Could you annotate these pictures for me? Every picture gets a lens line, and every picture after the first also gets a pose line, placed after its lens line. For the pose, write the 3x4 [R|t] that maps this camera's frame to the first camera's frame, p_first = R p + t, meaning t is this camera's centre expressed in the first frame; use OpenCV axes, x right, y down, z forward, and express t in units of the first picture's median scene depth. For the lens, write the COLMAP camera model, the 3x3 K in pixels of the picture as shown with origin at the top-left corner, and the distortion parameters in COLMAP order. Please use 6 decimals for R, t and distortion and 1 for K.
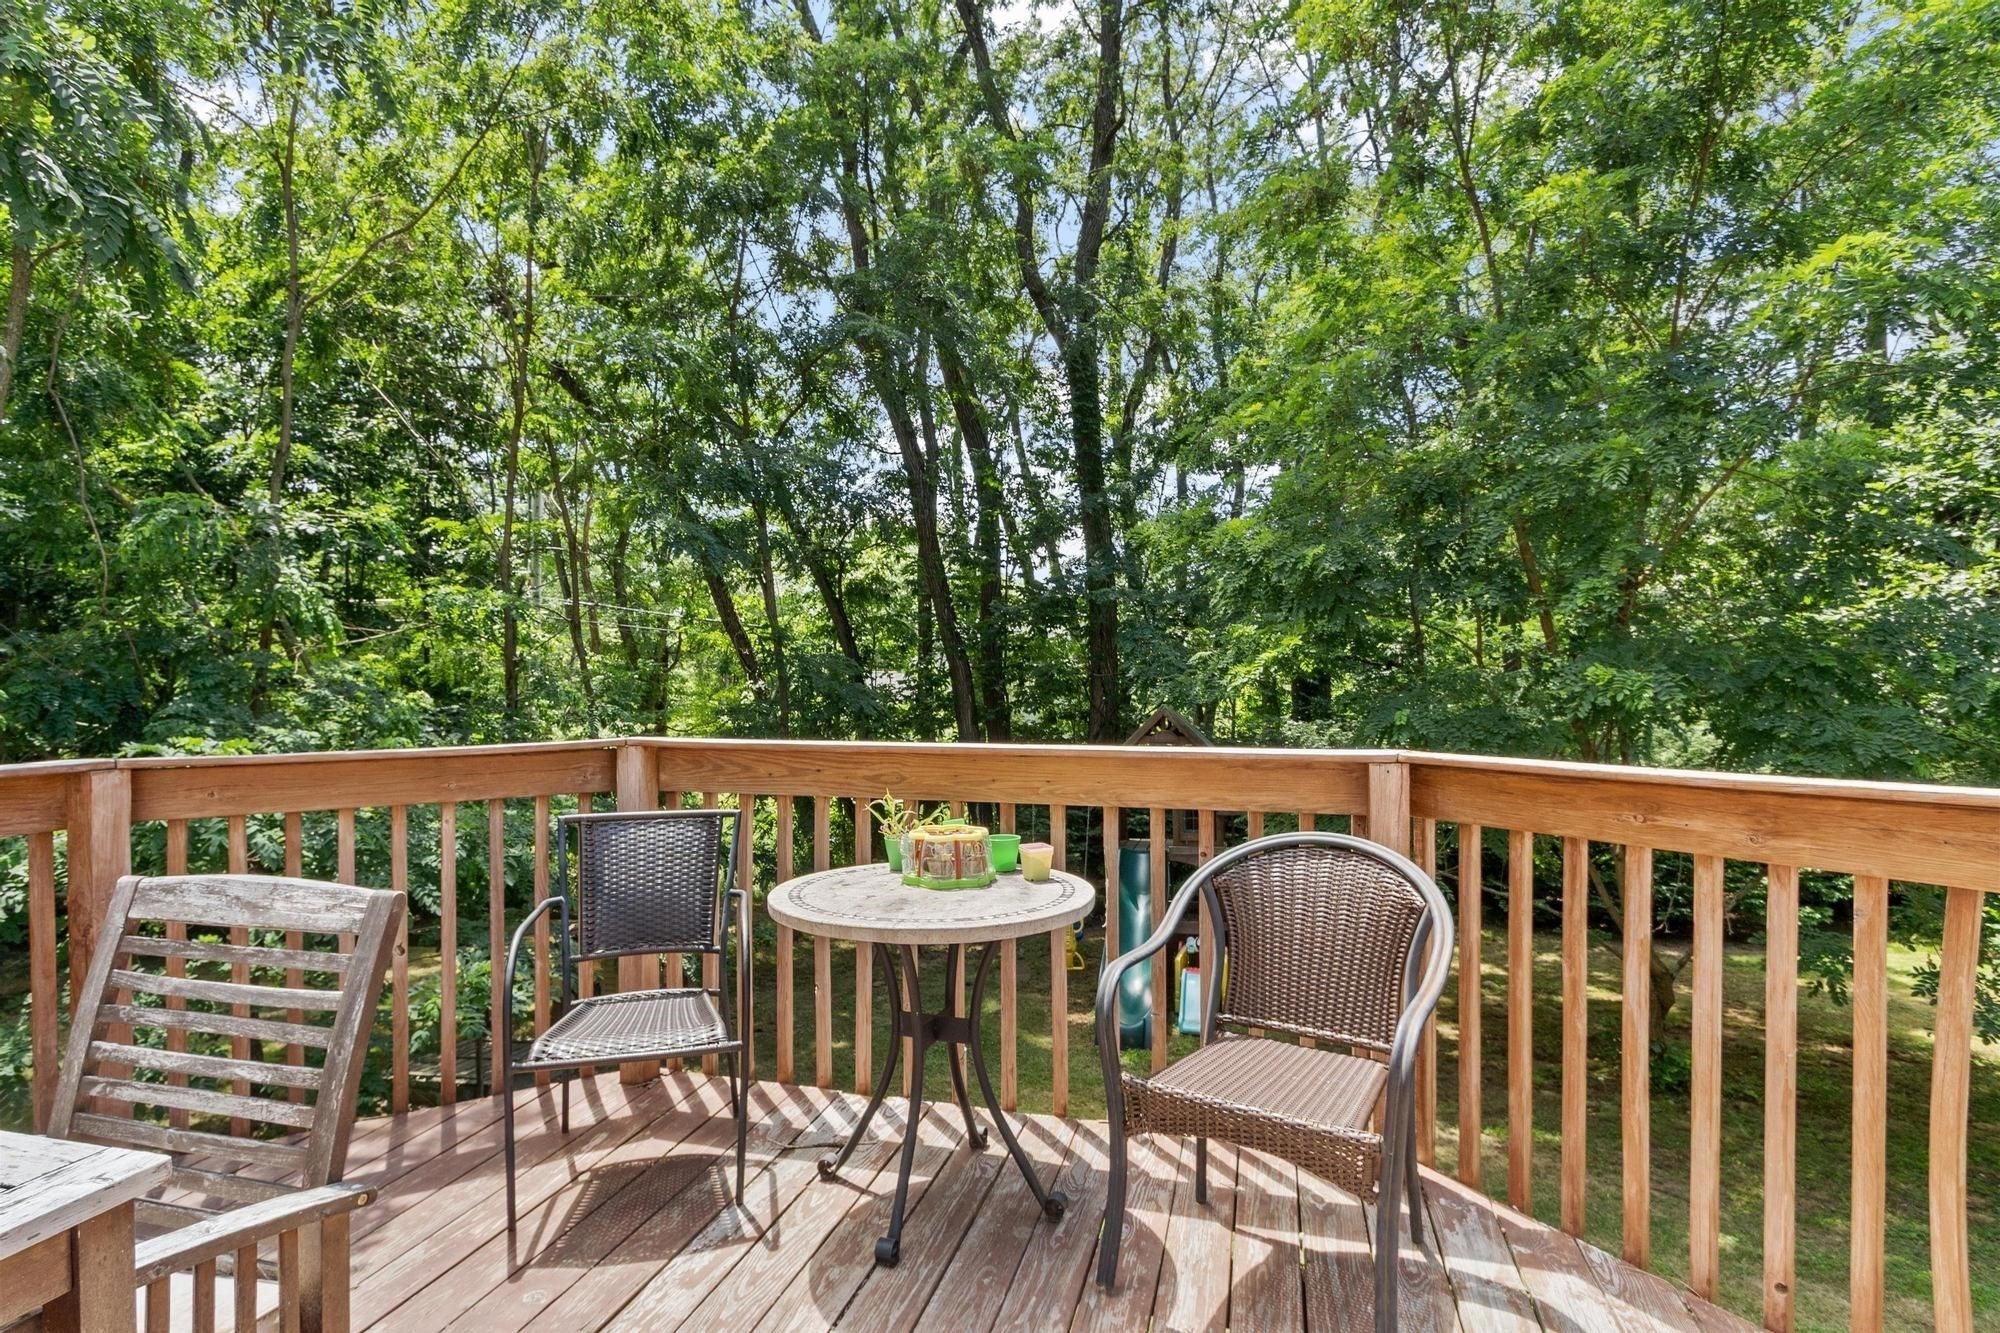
lens RADIAL K [[988.4, 0, 995.2], [0, 988.4, 695.5], [0, 0, 1]] dist [-0.010037, -0.000134]
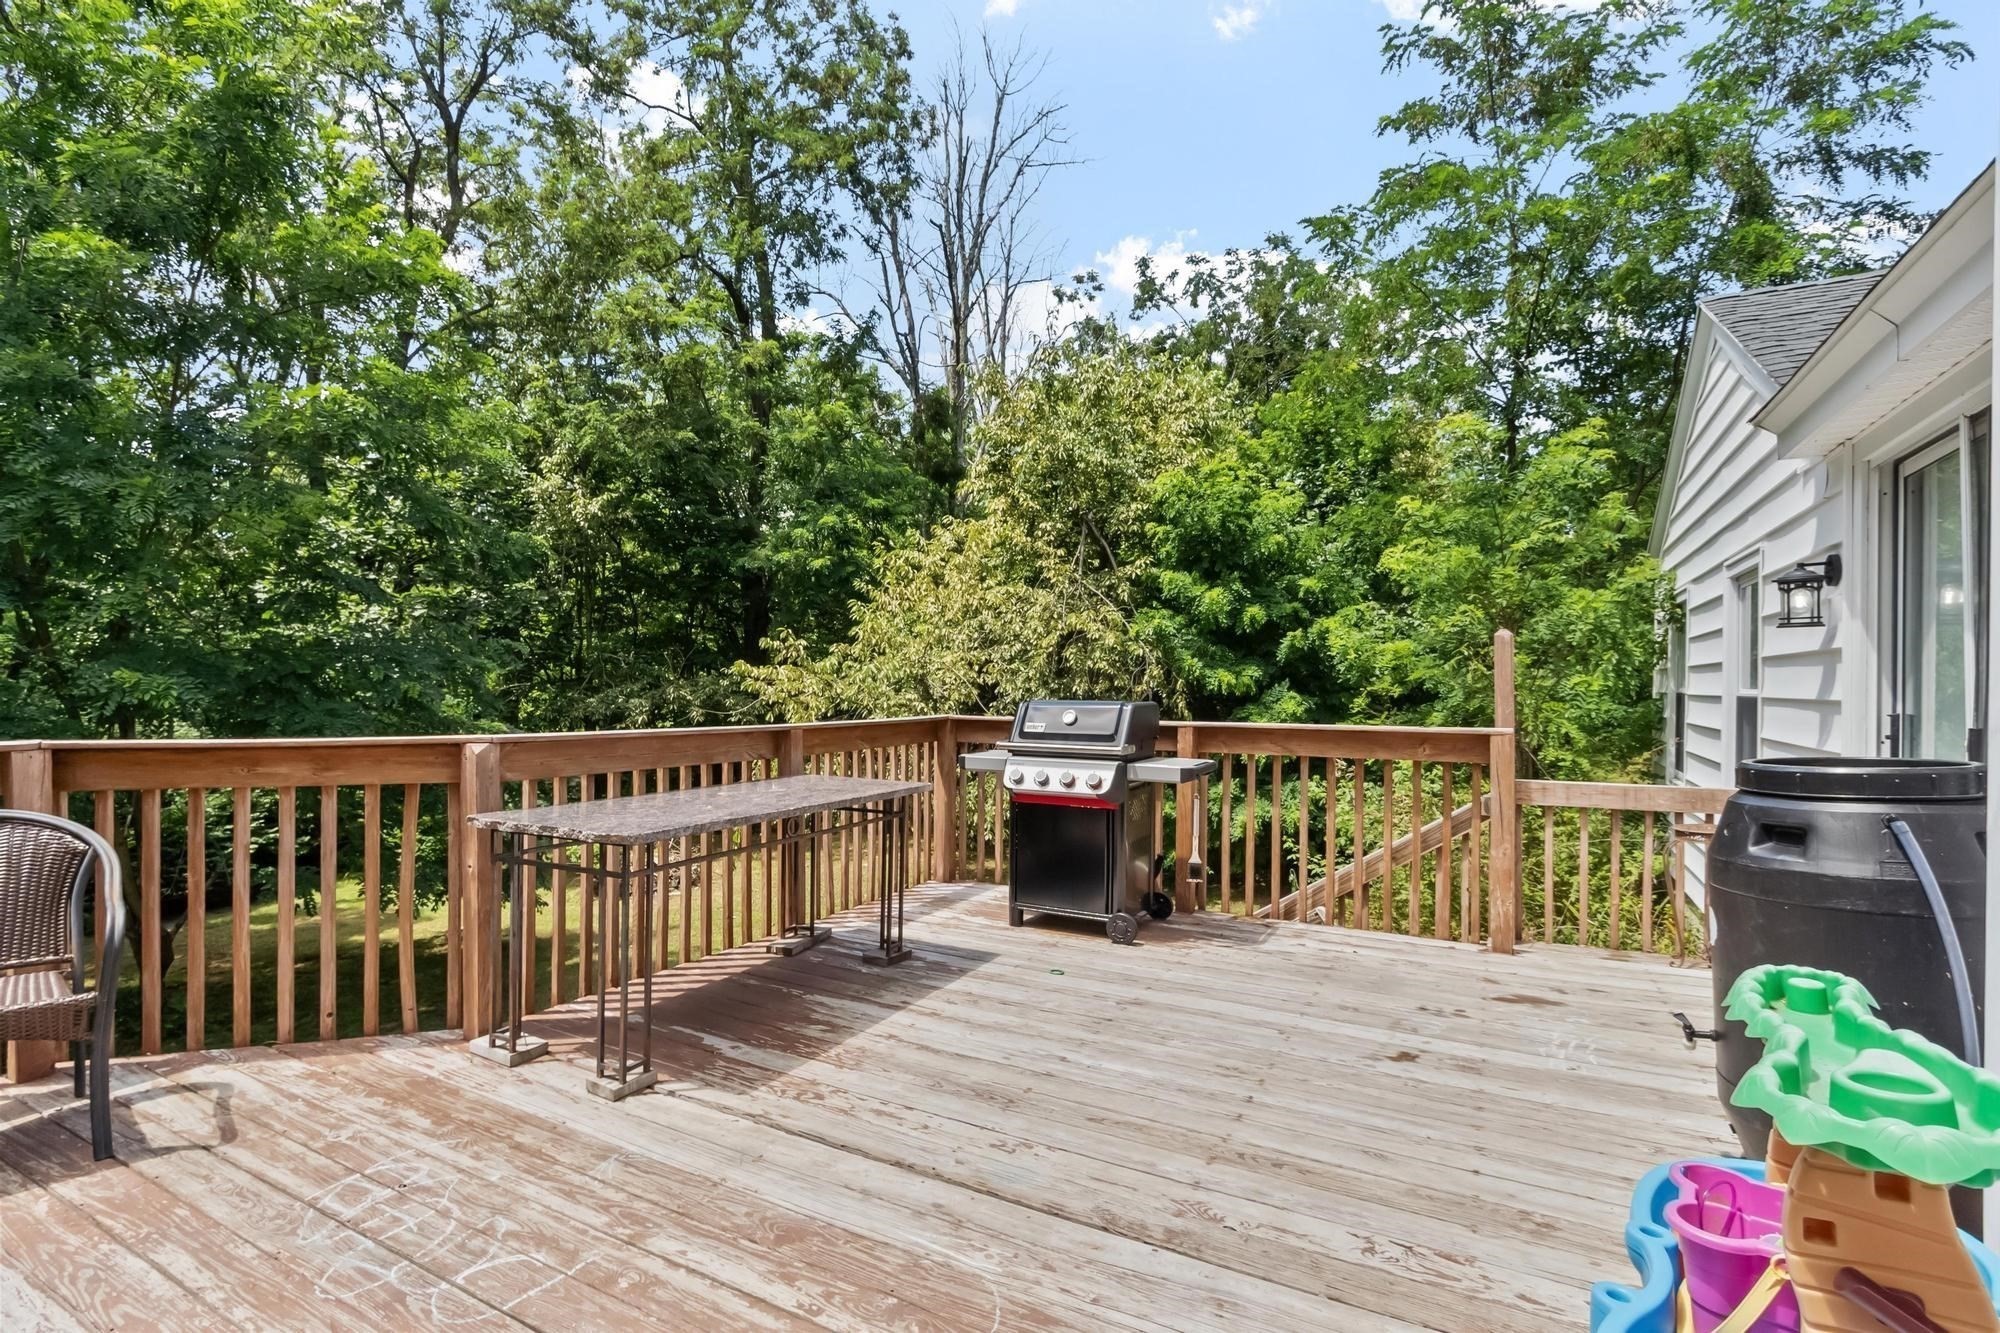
lens RADIAL K [[978.9, 0, 993.6], [0, 978.9, 692.3], [0, 0, 1]] dist [-0.002430, -0.000316]
pose [[0.215520, -0.003654, 0.976493, -0.217135], [0.006707, 0.999975, 0.002262, -0.000042], [-0.976476, 0.006062, 0.215539, -0.187440]]
